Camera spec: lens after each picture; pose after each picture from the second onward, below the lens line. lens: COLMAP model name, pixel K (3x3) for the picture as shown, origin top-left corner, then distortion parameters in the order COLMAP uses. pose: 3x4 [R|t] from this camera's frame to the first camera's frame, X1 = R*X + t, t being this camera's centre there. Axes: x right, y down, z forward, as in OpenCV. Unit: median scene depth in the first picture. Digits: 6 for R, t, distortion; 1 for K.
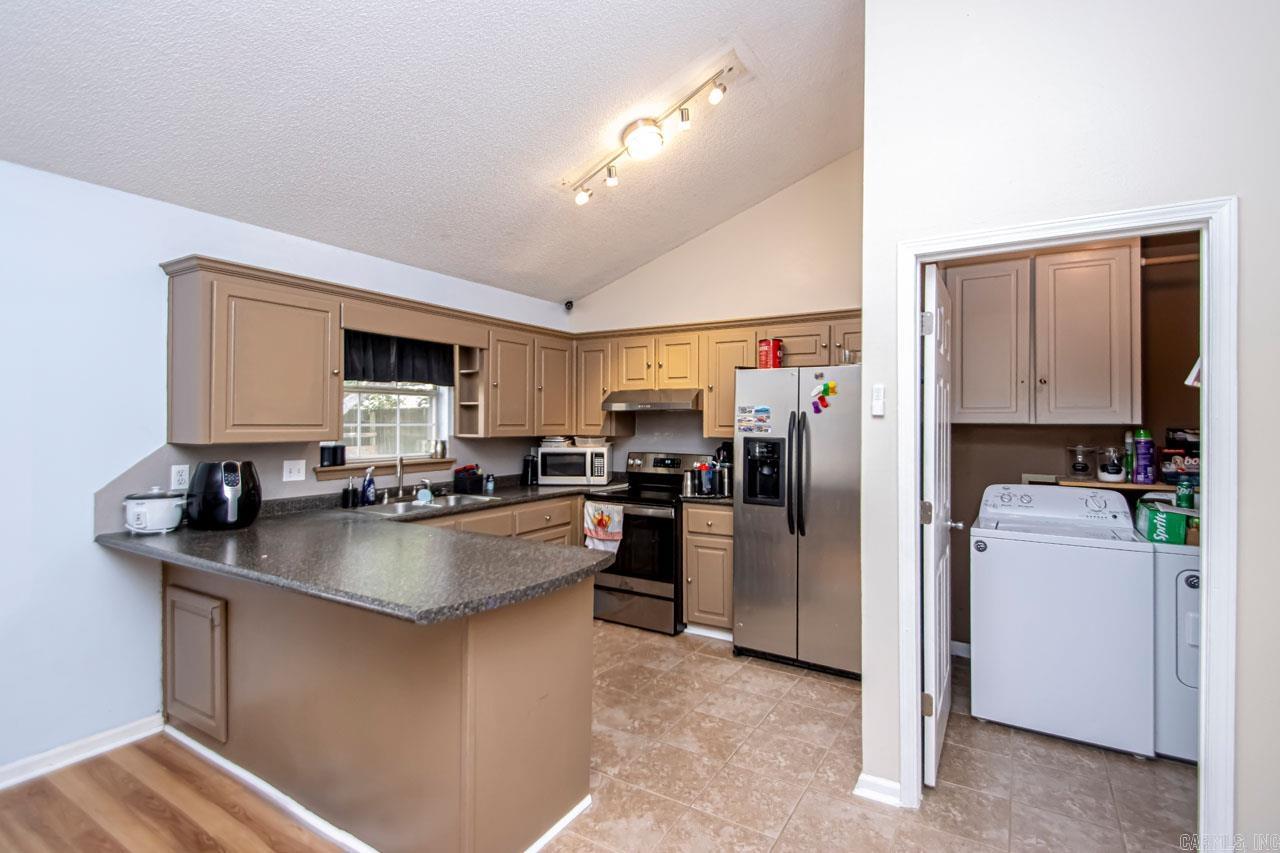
lens RADIAL K [[608.9, 0, 637.3], [0, 608.9, 422.5], [0, 0, 1]] dist [0.019443, -0.007929]
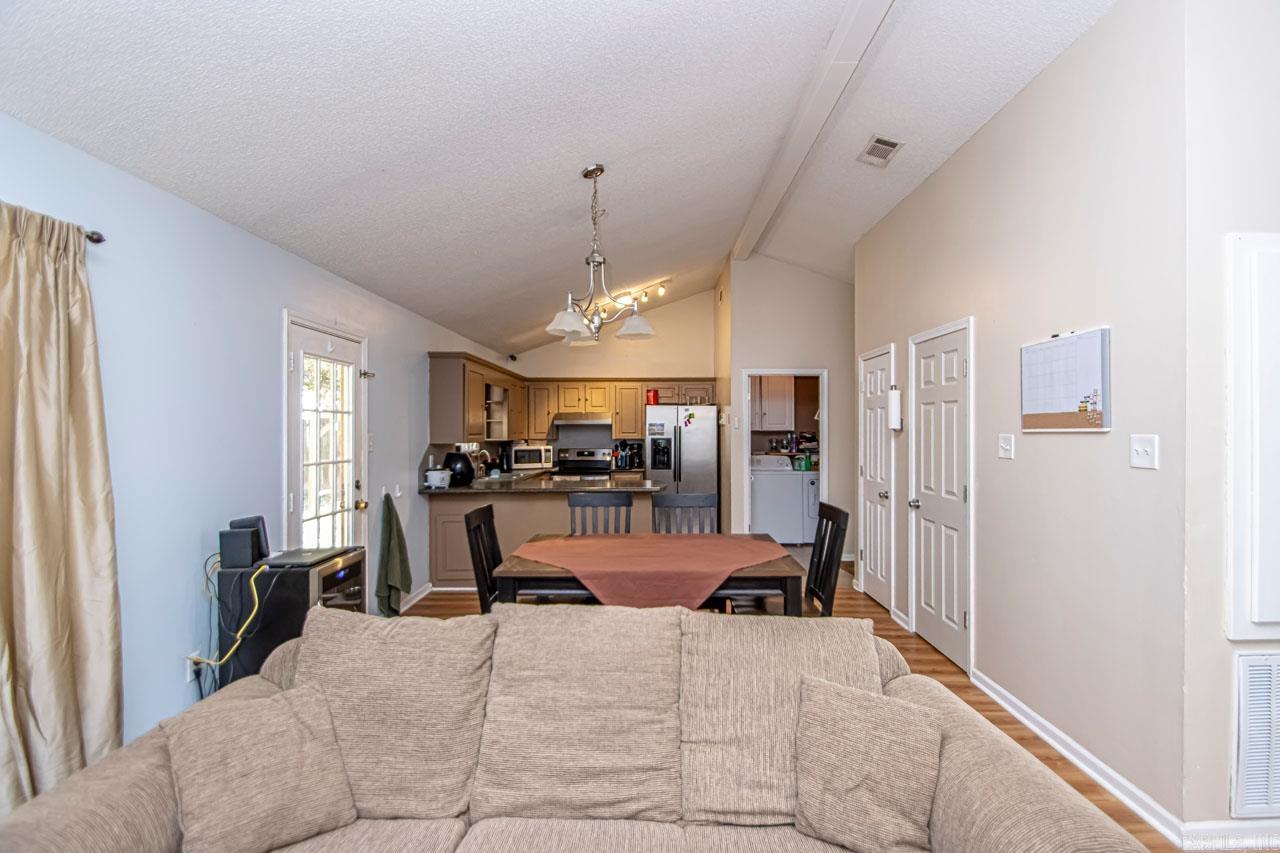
lens RADIAL K [[608.9, 0, 624.4], [0, 608.9, 420.6], [0, 0, 1]] dist [0.019443, -0.007929]
pose [[0.864526, 0.001599, 0.502585, -1.008466], [0.006032, 0.999890, -0.013559, -0.007643], [-0.502551, 0.014754, 0.864422, -0.807714]]
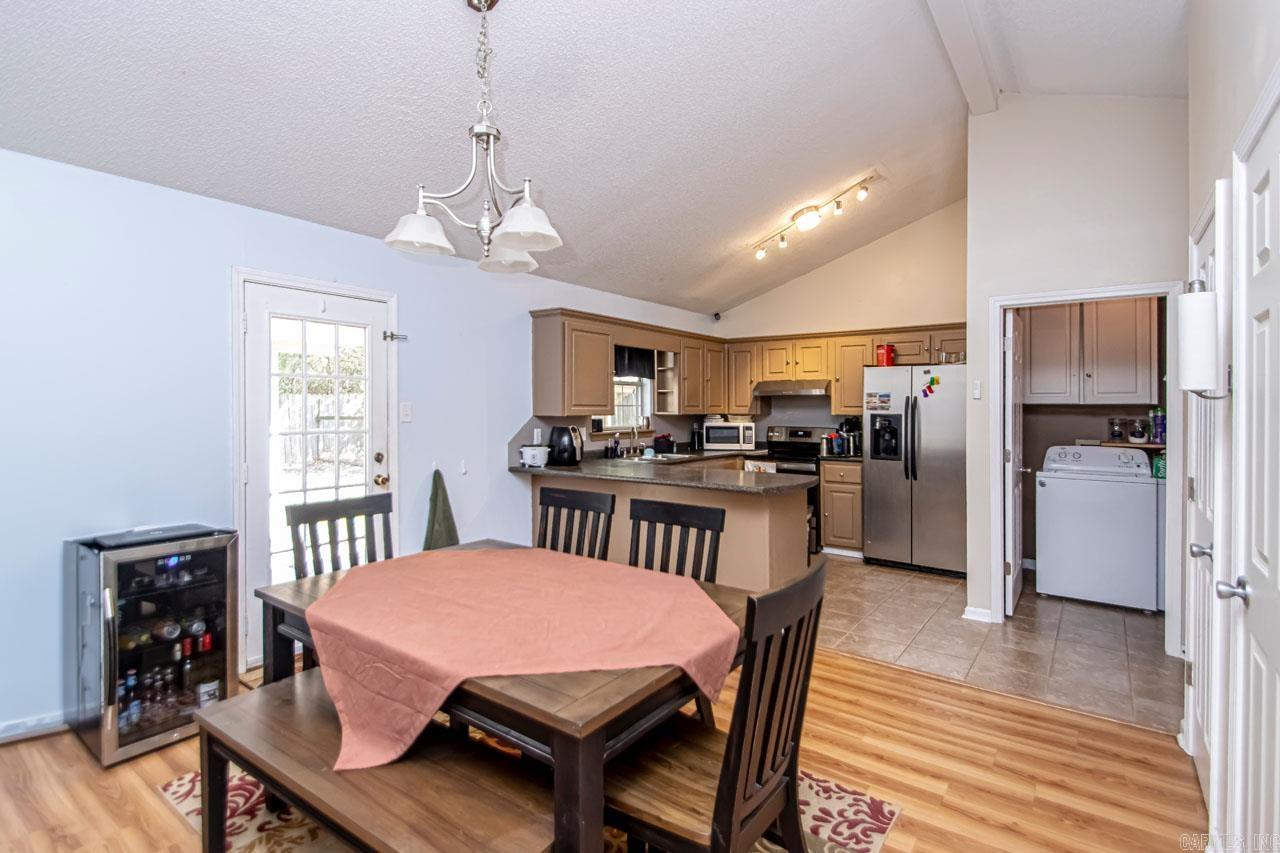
lens RADIAL K [[608.9, 0, 624.5], [0, 608.9, 407.0], [0, 0, 1]] dist [0.019443, -0.007929]
pose [[0.994990, -0.000466, -0.099974, -0.277055], [0.000406, 1.000000, -0.000622, 0.009268], [0.099975, 0.000579, 0.994990, -0.535326]]
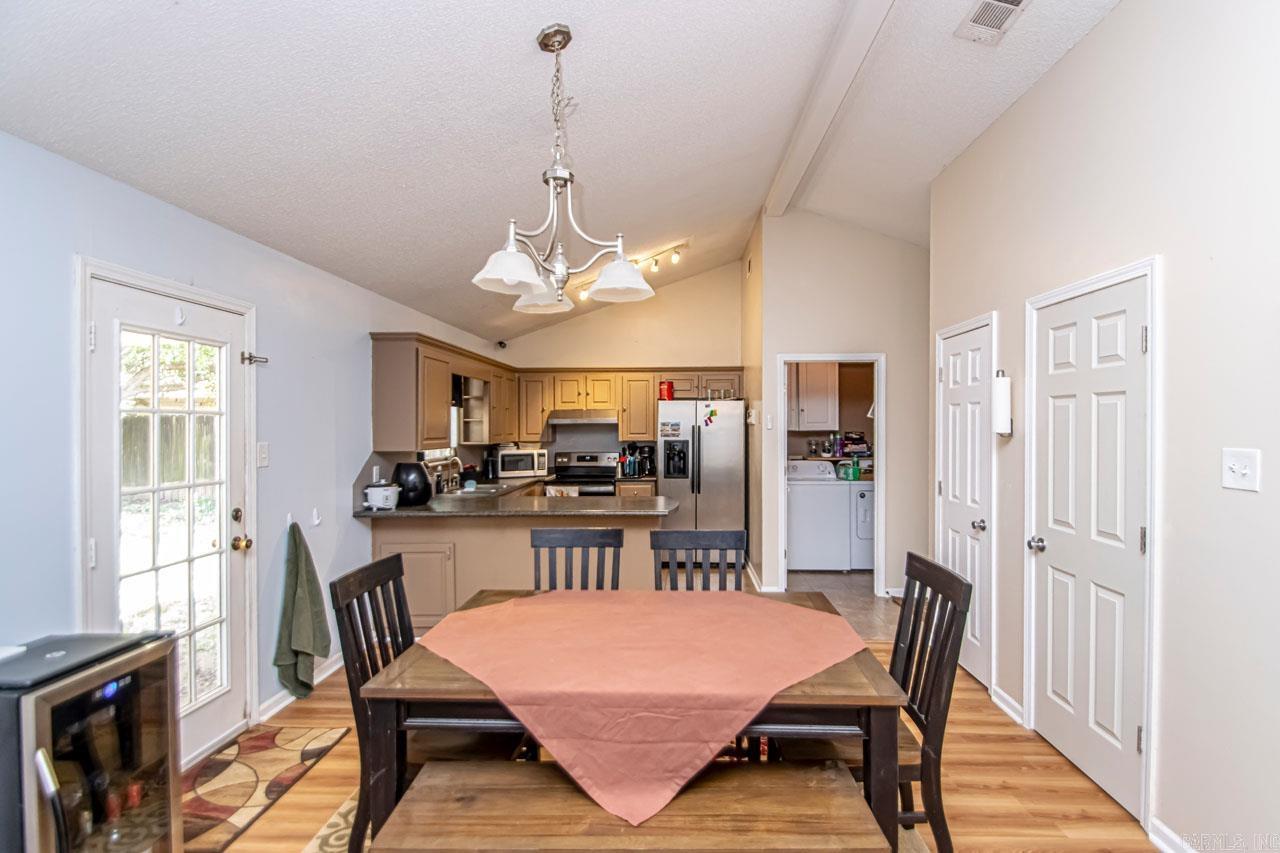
lens RADIAL K [[608.9, 0, 634.7], [0, 608.9, 435.8], [0, 0, 1]] dist [0.019443, -0.007929]
pose [[0.877196, -0.017685, 0.479806, -0.766341], [0.009449, 0.999764, 0.019576, -0.023912], [-0.480039, -0.012638, 0.877156, -0.502300]]
